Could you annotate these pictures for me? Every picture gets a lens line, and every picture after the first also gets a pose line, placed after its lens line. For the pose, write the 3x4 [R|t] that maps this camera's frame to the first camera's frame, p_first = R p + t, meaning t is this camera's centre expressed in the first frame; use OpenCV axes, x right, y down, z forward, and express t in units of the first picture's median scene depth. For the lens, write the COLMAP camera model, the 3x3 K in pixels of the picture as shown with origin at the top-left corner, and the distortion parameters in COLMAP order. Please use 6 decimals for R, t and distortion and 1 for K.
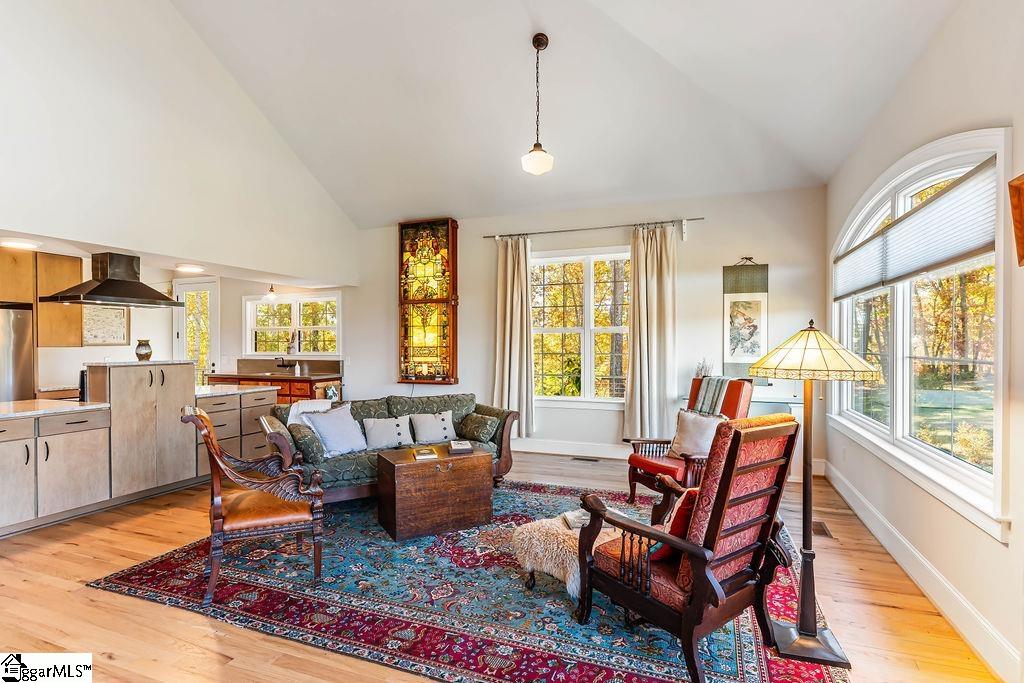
lens RADIAL K [[510.5, 0, 513.6], [0, 510.5, 345.2], [0, 0, 1]] dist [-0.003113, -0.000136]
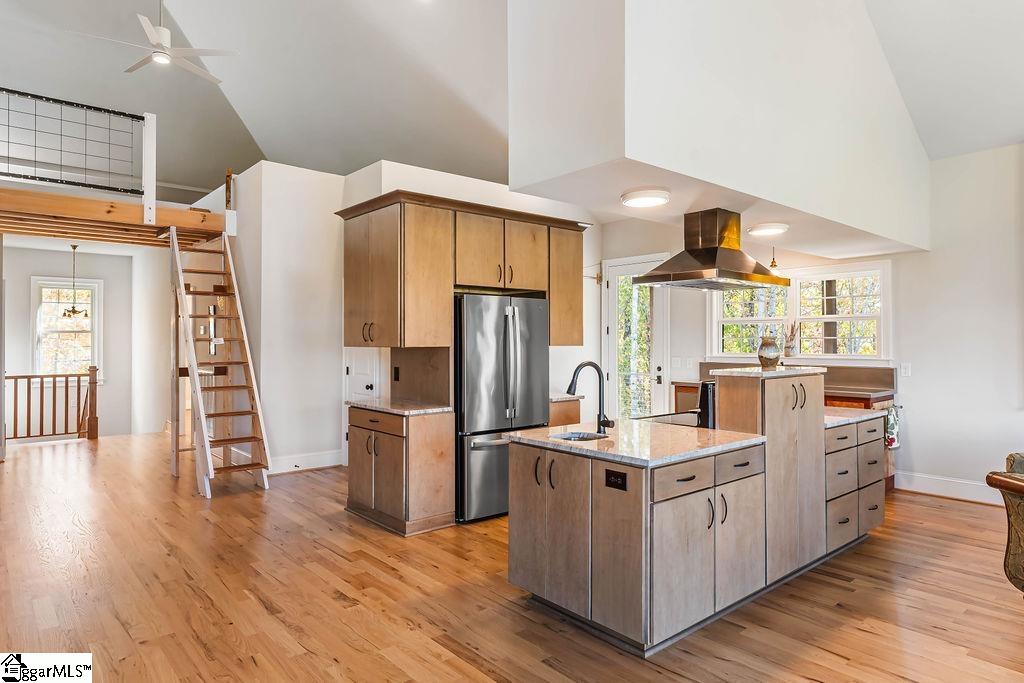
lens RADIAL K [[615.5, 0, 512.2], [0, 615.5, 336.0], [0, 0, 1]] dist [0.026063, 0.000702]
pose [[0.879866, -0.000755, -0.475222, -0.650549], [-0.003555, 0.999960, -0.008171, -0.003773], [0.475209, 0.008879, 0.879828, 0.146958]]
